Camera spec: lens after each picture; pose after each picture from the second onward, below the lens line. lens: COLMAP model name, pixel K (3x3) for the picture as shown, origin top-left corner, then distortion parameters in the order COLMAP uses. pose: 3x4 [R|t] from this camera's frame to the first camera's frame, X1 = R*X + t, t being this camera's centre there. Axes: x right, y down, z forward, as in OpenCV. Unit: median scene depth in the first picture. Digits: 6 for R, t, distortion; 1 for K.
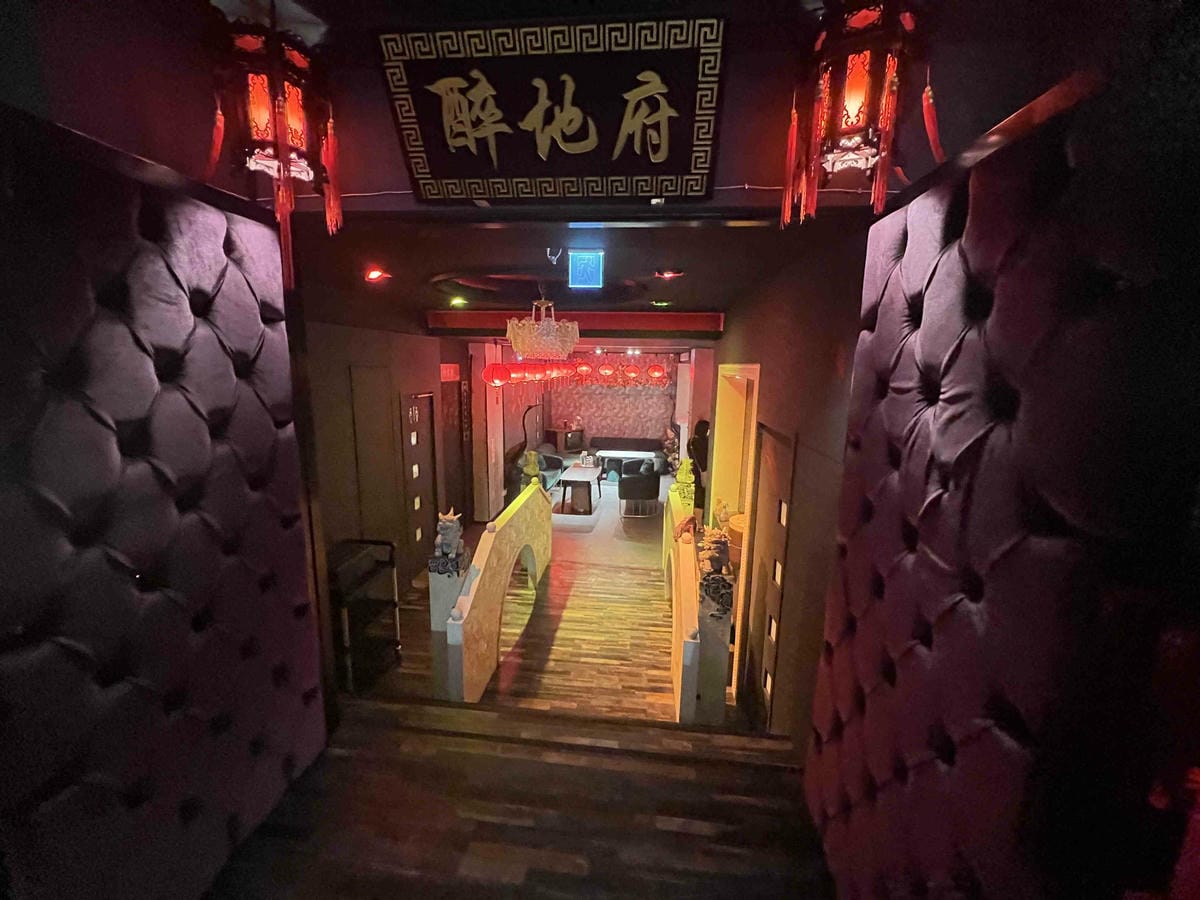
lens RADIAL K [[480.9, 0, 599.3], [0, 480.9, 453.4], [0, 0, 1]] dist [-0.000863, -0.000170]
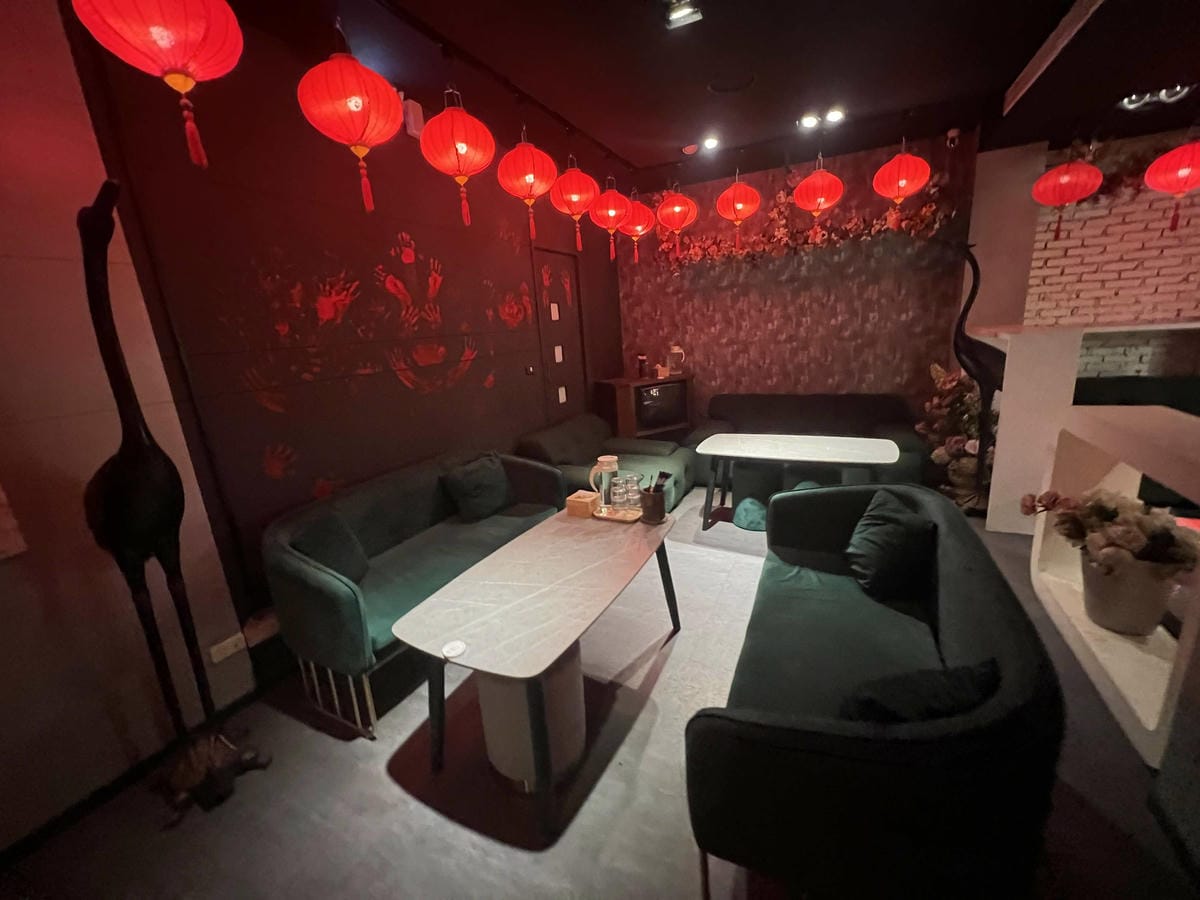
lens RADIAL K [[480.9, 0, 592.7], [0, 480.9, 444.9], [0, 0, 1]] dist [-0.000863, -0.000170]
pose [[0.928958, 0.003063, -0.370172, 0.044867], [0.026437, 0.996864, 0.074593, -0.024945], [0.369239, -0.079080, 0.925964, 0.584840]]
